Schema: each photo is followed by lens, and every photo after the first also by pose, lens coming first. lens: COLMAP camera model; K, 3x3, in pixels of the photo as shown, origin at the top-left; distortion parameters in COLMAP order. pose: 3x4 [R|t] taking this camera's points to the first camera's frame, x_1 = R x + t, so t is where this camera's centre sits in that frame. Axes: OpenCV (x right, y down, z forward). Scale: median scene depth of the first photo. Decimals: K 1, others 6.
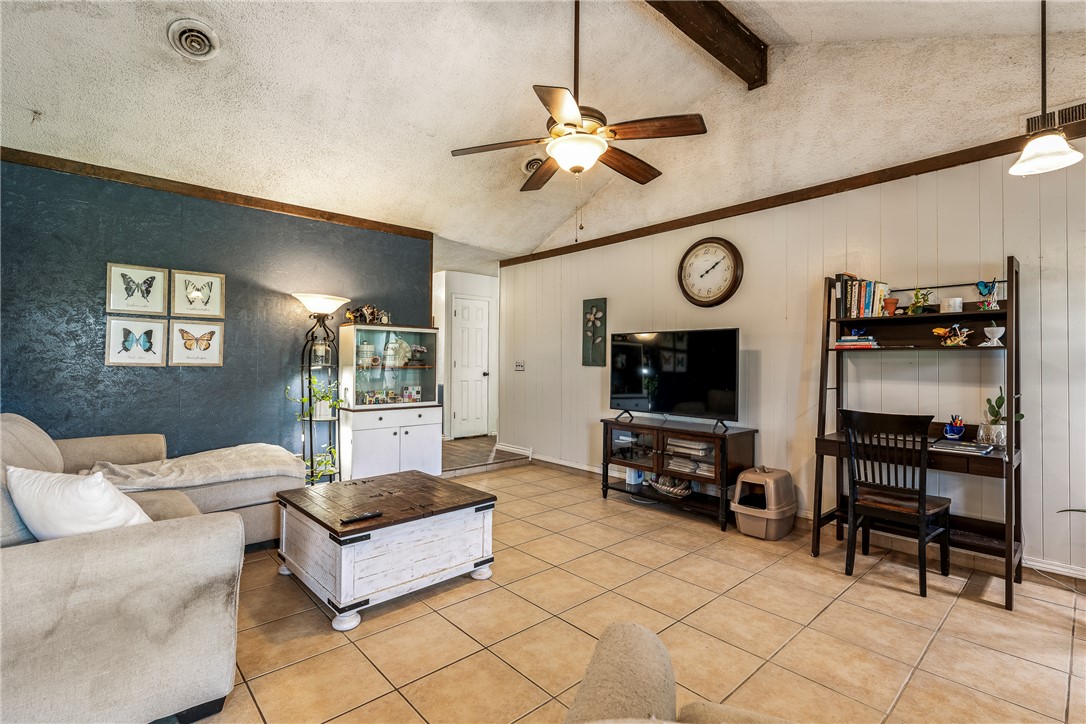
lens RADIAL K [[494.2, 0, 537.7], [0, 494.2, 359.1], [0, 0, 1]] dist [0.002758, -0.000091]
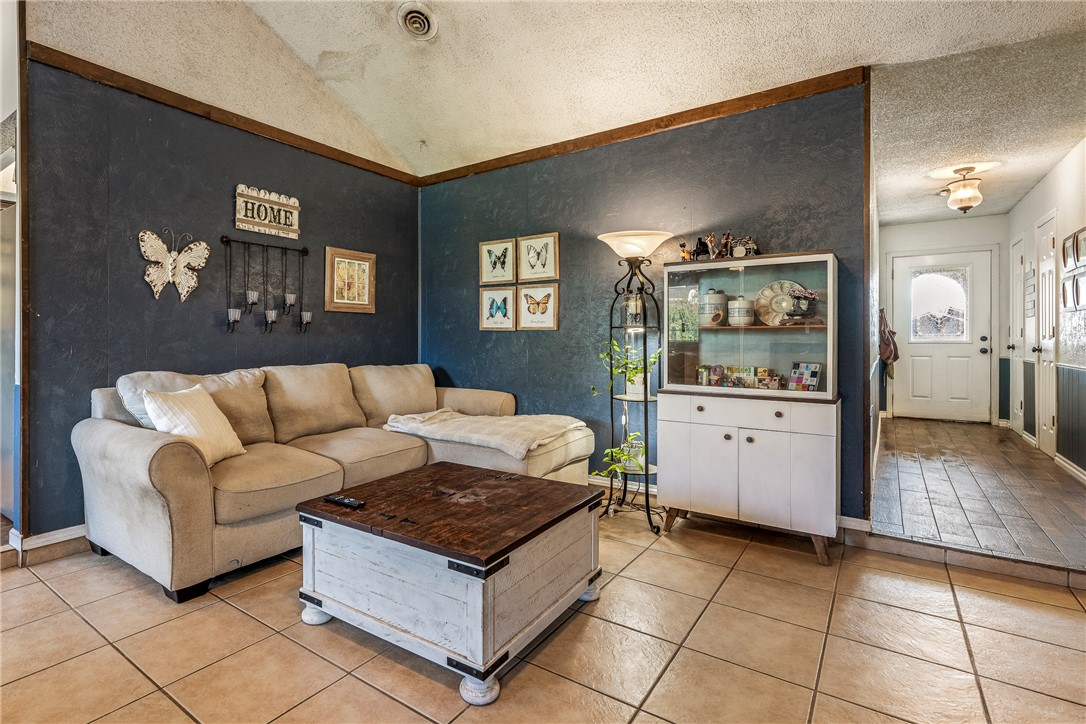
lens RADIAL K [[541.7, 0, 477.4], [0, 541.7, 343.3], [0, 0, 1]] dist [-0.002199, -0.000358]
pose [[0.188616, 0.001006, -0.982050, 0.368079], [0.007884, 0.999966, 0.002538, 0.037990], [0.982019, -0.008221, 0.188602, 0.688312]]
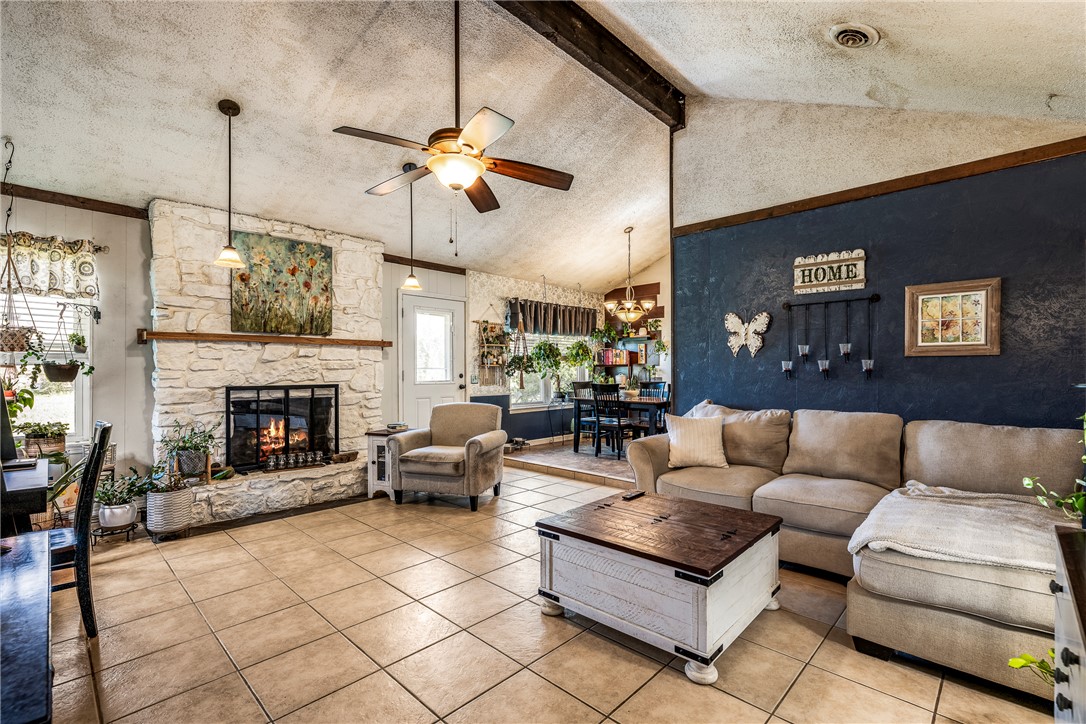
lens RADIAL K [[494.2, 0, 542.6], [0, 494.2, 368.7], [0, 0, 1]] dist [0.002758, -0.000091]
pose [[-0.997859, -0.007040, -0.065027, -0.026379], [-0.006244, 0.999903, -0.012424, 0.011579], [0.065108, -0.011991, -0.997806, 1.459502]]
